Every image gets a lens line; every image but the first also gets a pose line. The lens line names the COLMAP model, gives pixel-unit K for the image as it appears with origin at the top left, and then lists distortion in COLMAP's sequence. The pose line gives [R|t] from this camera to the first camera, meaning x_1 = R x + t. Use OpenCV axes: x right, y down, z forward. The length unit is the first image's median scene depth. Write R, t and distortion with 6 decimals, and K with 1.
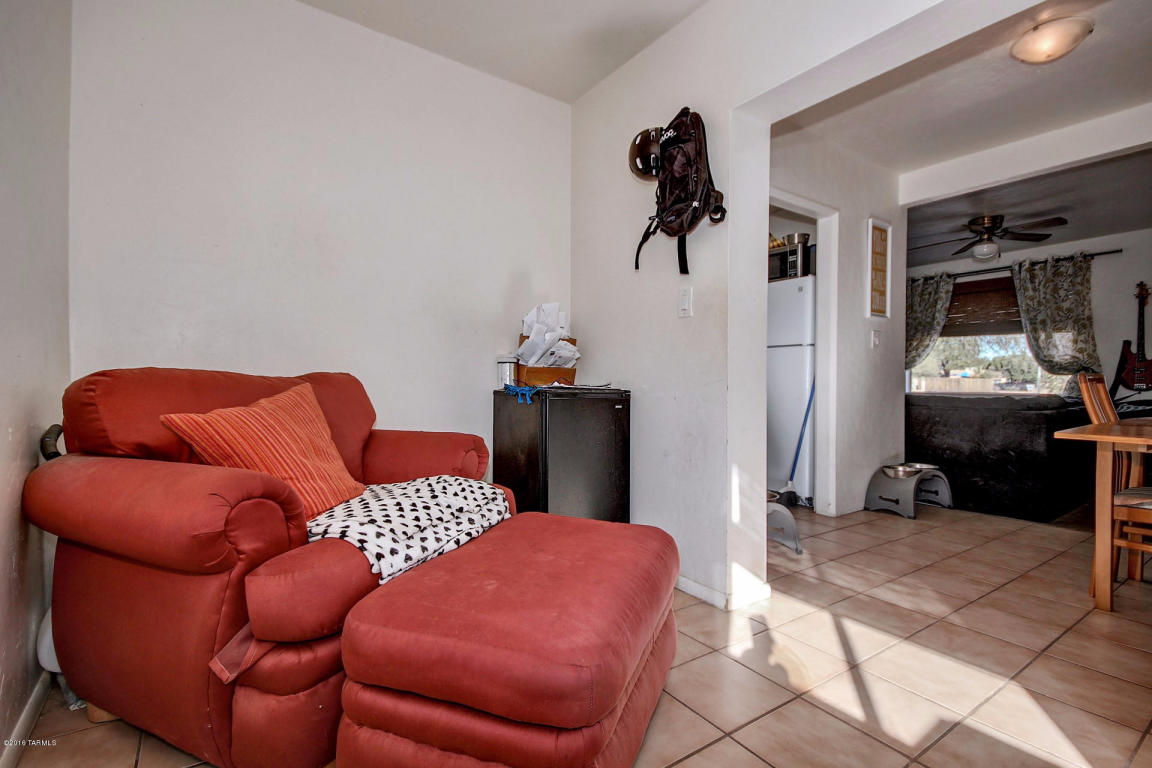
lens RADIAL K [[536.4, 0, 580.9], [0, 536.4, 386.9], [0, 0, 1]] dist [0.008383, -0.010137]
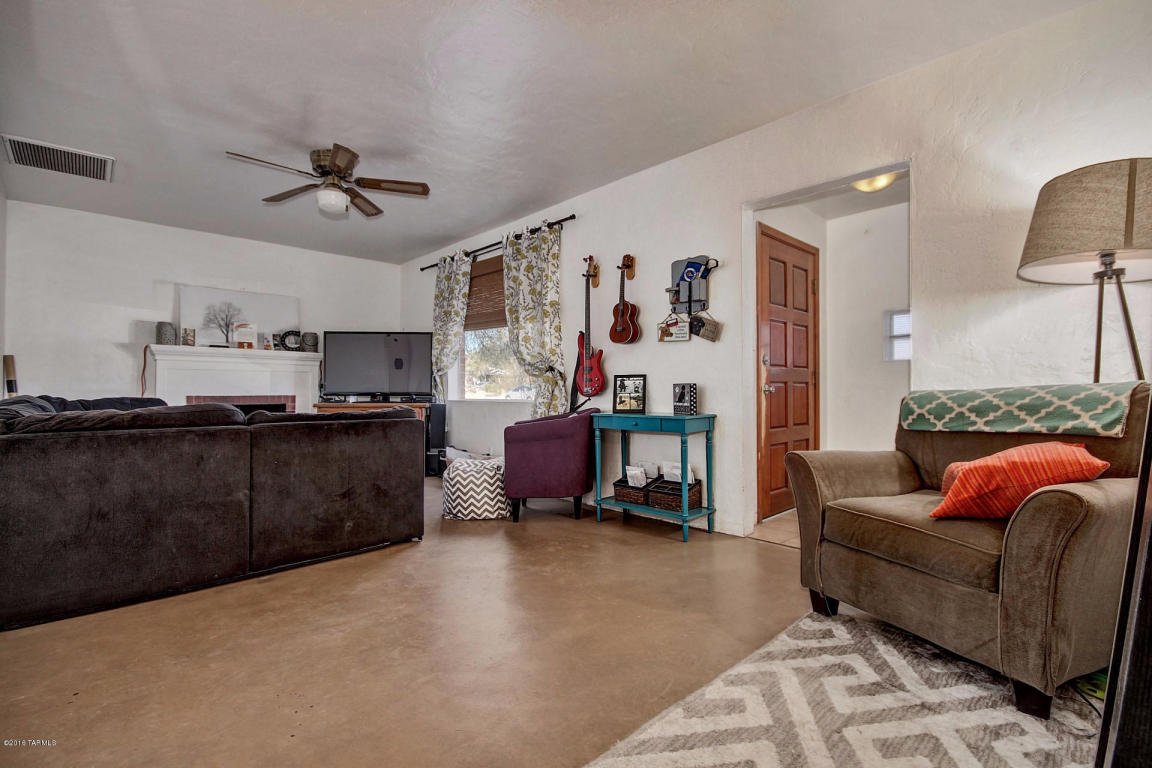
lens RADIAL K [[532.3, 0, 579.2], [0, 532.3, 386.4], [0, 0, 1]] dist [-0.000487, -0.008348]
pose [[0.986951, -0.004610, 0.160955, 0.806674], [0.006411, 0.999923, -0.010671, 0.000621], [-0.160893, 0.011564, 0.986904, 0.212987]]
